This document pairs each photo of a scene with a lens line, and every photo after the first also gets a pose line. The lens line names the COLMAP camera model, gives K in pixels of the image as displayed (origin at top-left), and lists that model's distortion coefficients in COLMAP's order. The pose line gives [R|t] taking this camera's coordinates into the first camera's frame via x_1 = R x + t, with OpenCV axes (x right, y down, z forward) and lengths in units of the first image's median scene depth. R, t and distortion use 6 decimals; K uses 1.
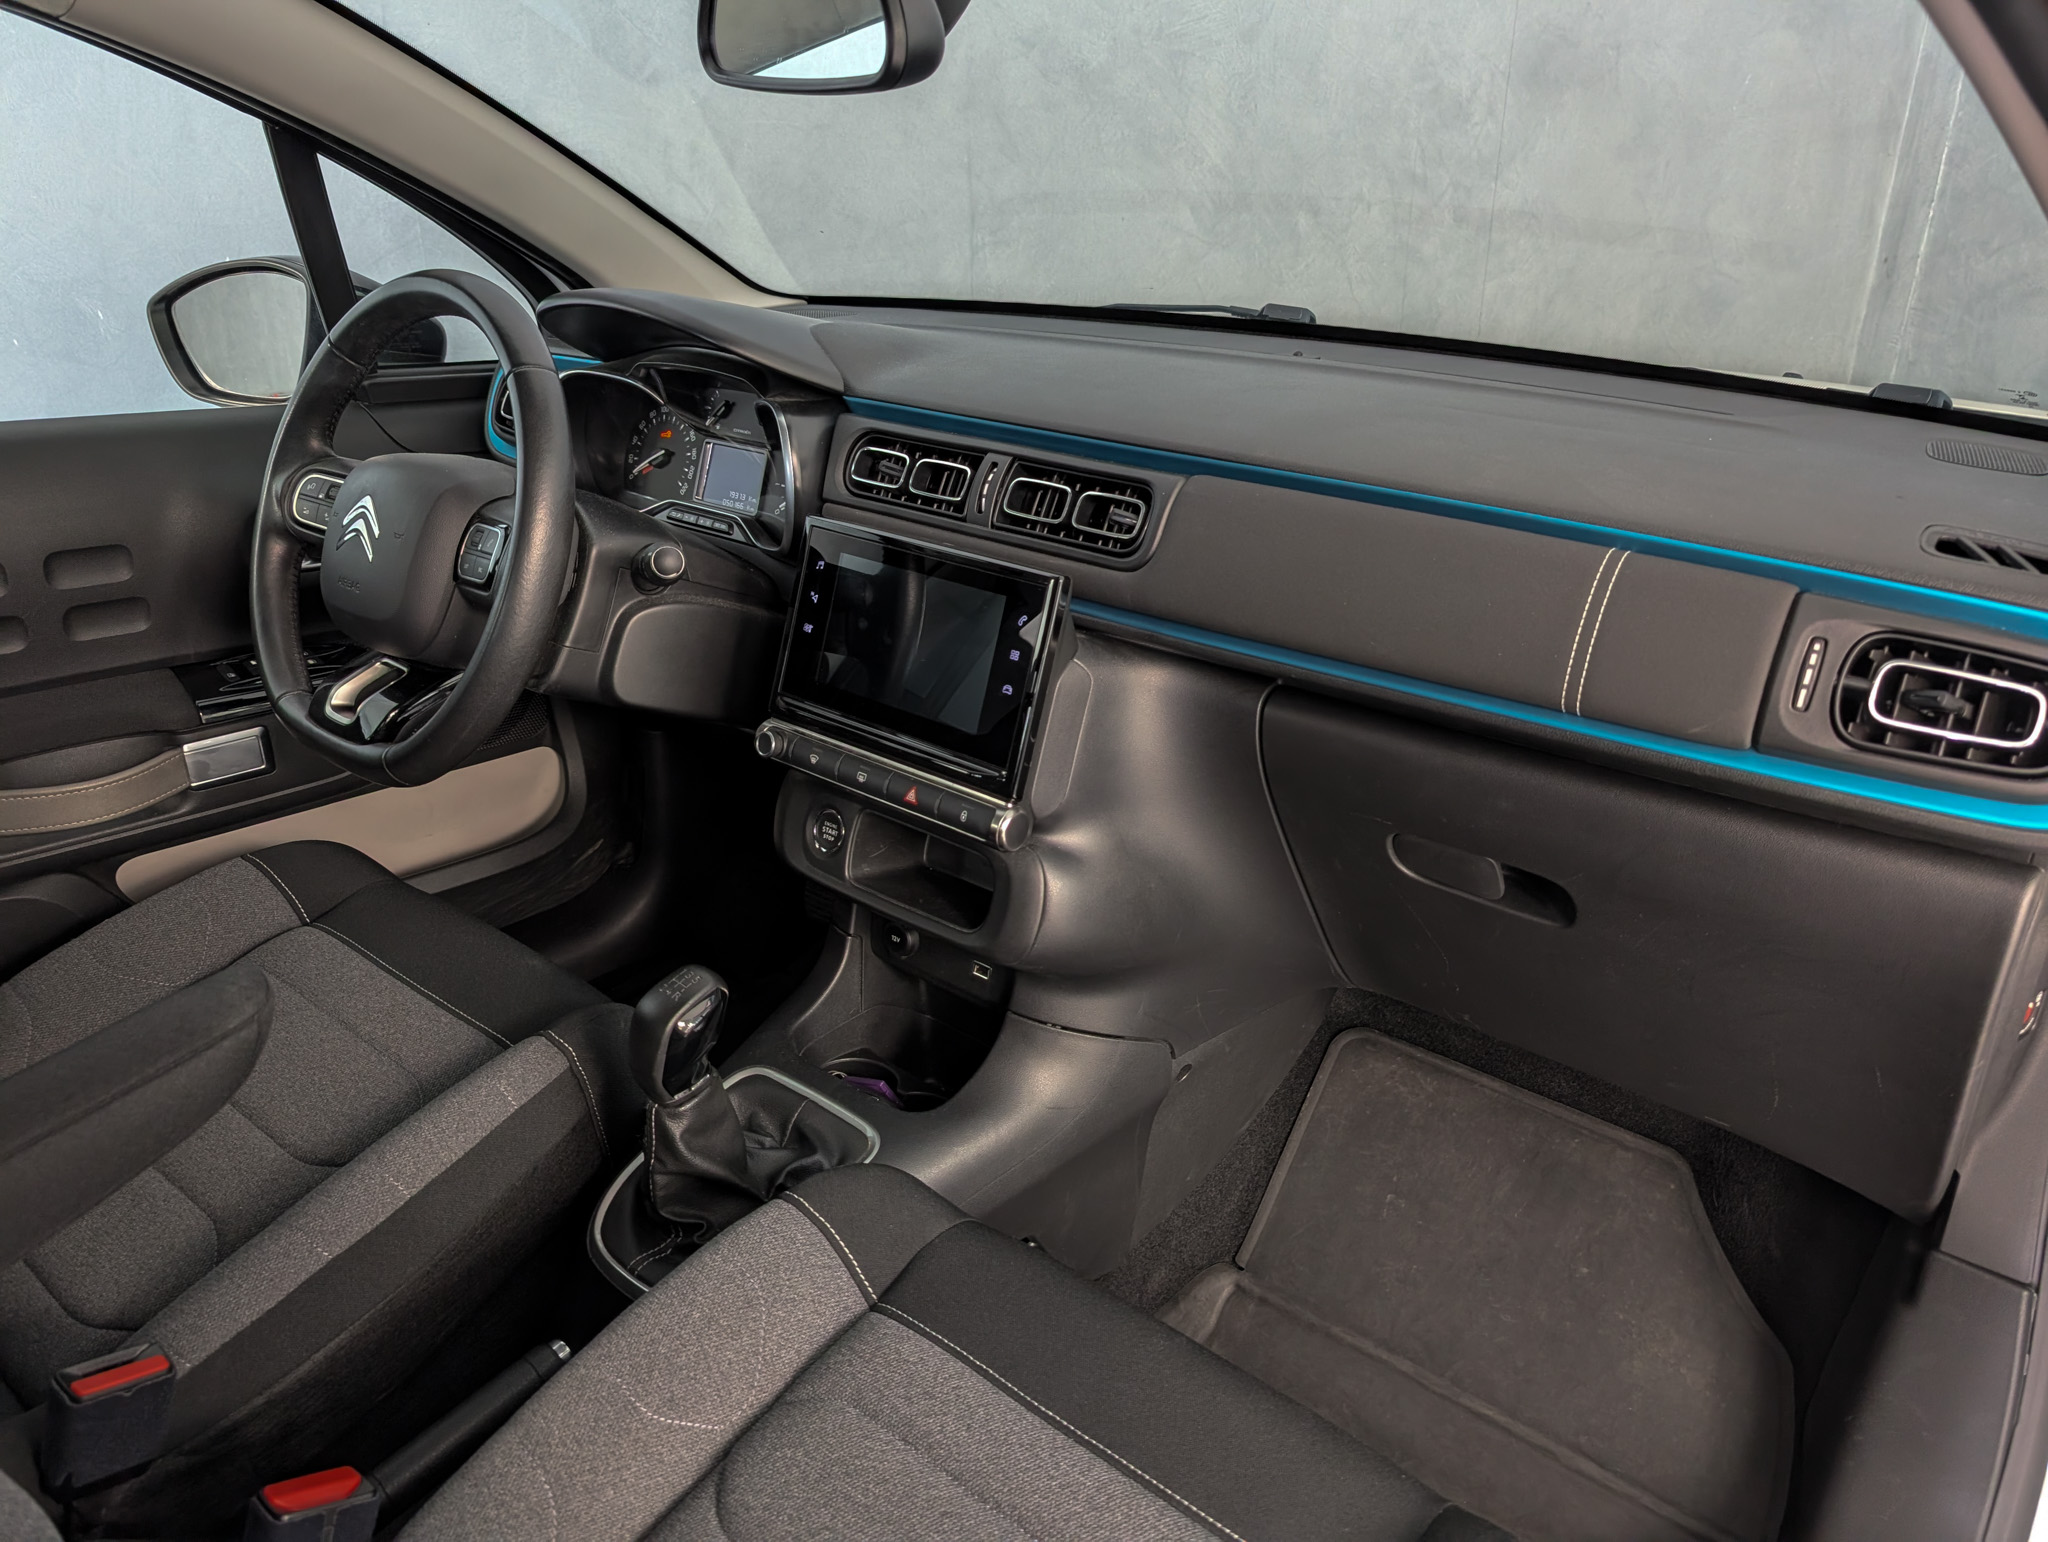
lens RADIAL K [[1451.6, 0, 1020.6], [0, 1451.6, 773.2], [0, 0, 1]] dist [0.006191, 0.001678]
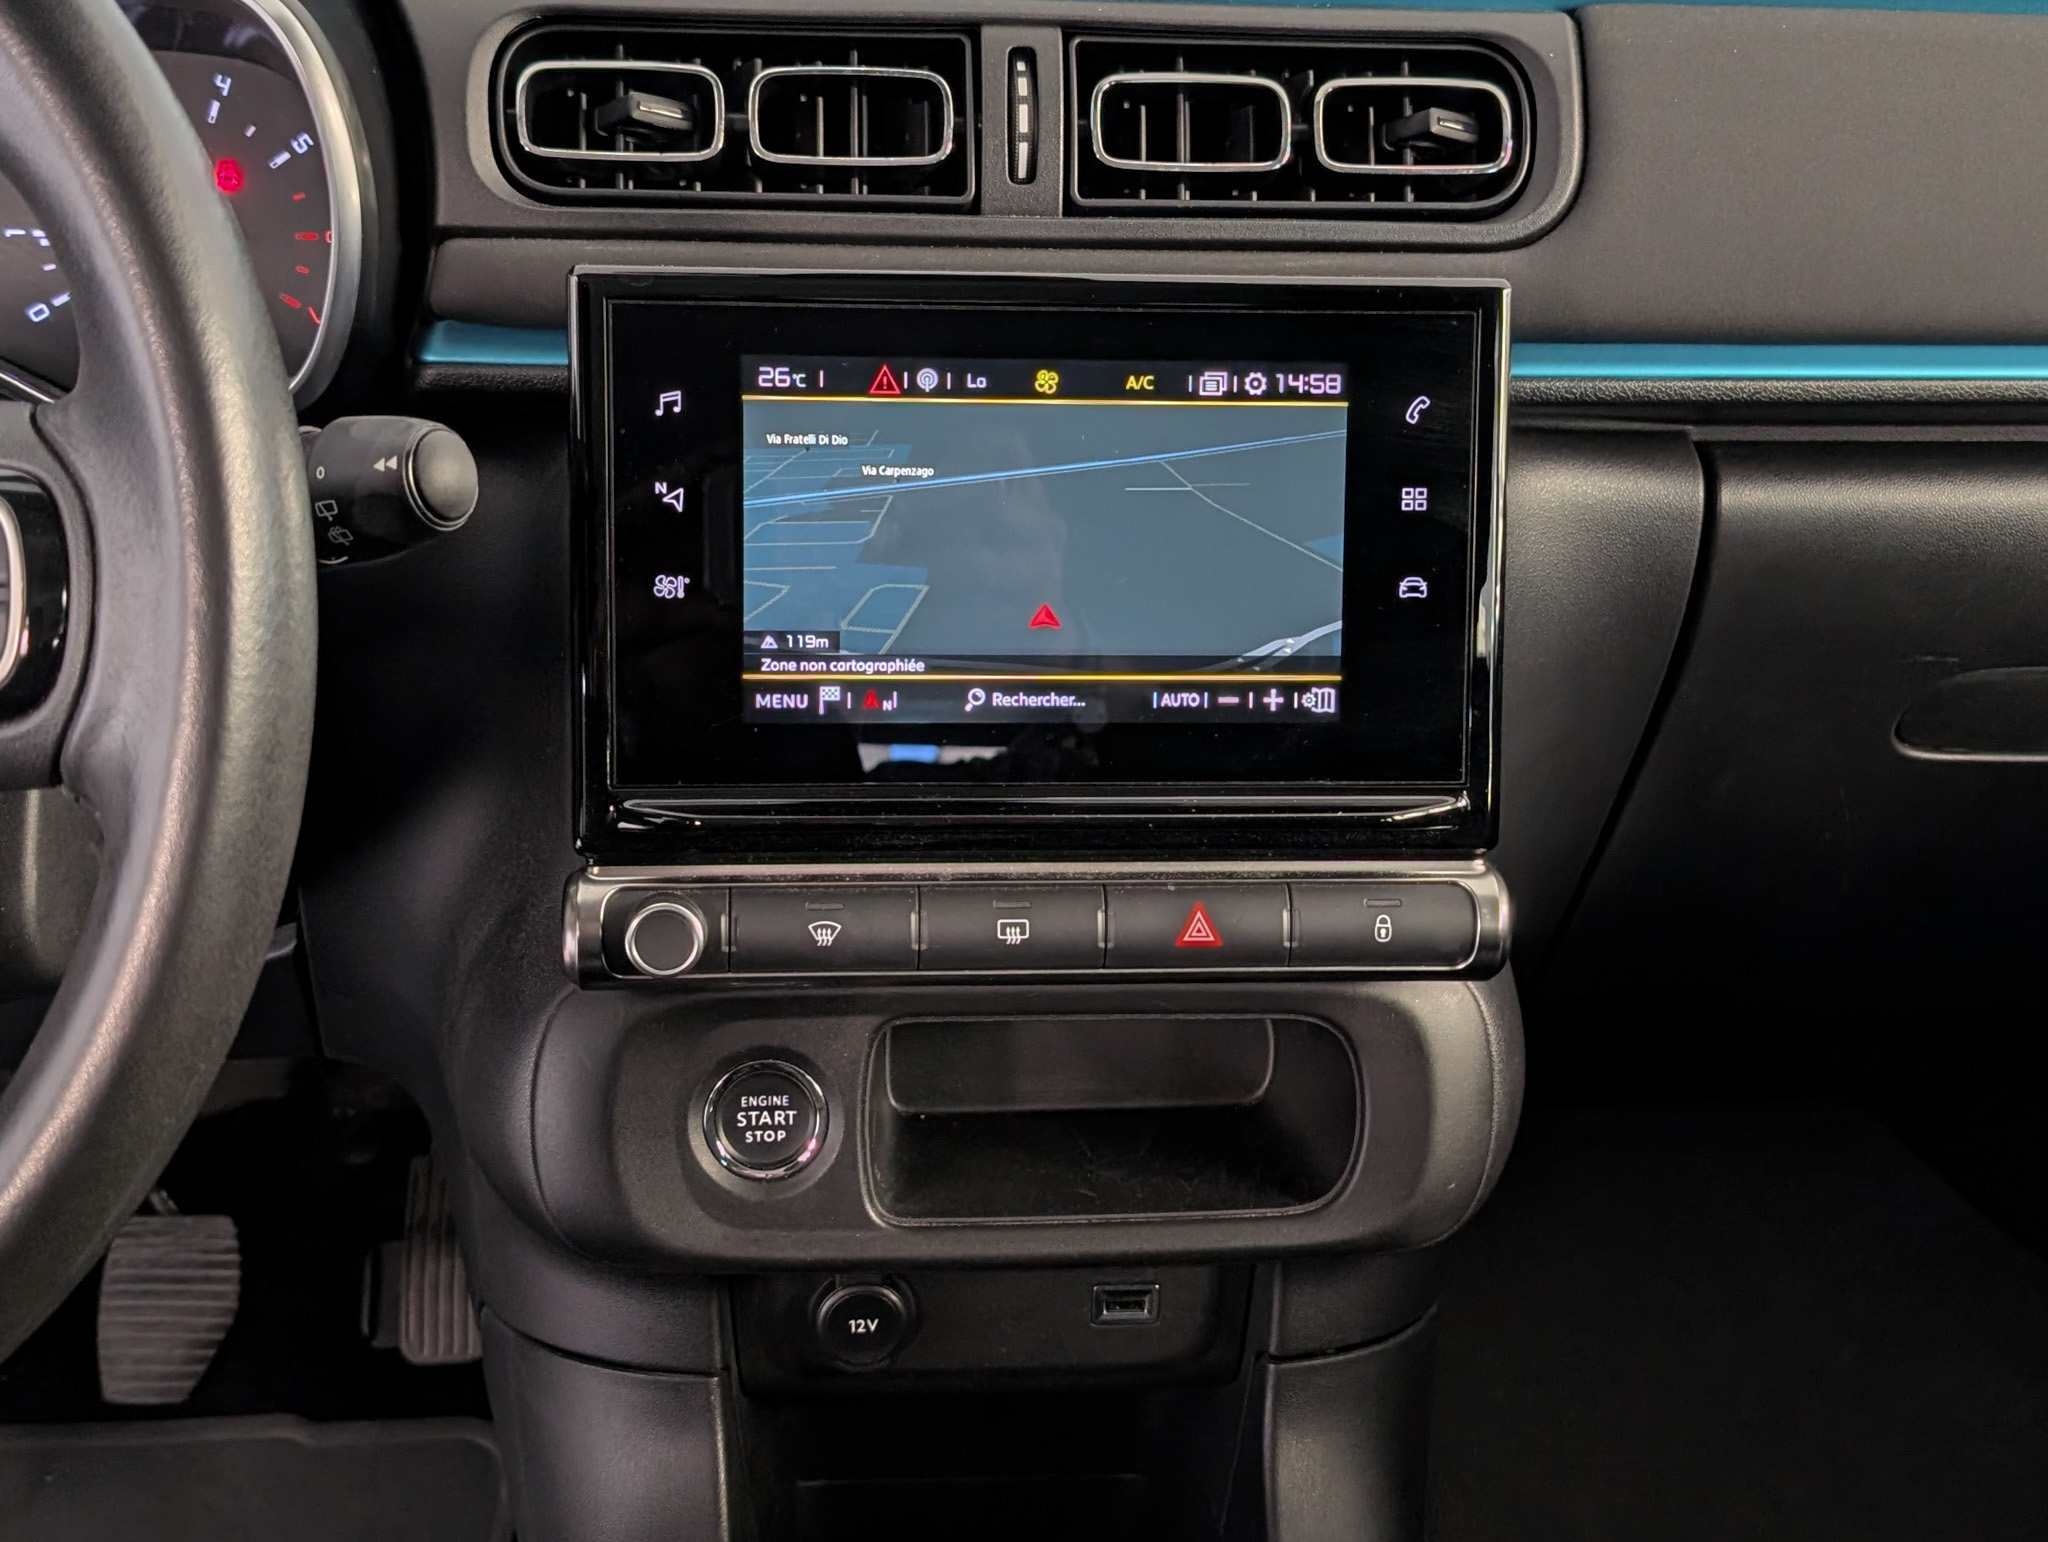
lens RADIAL K [[2616.9, 0, 1021.5], [0, 2616.9, 722.2], [0, 0, 1]] dist [0.196137, -0.844498]
pose [[0.709156, -0.278355, 0.647778, -0.498636], [0.259069, 0.957370, 0.127773, -0.126811], [-0.655730, 0.077208, 0.751037, 0.467204]]
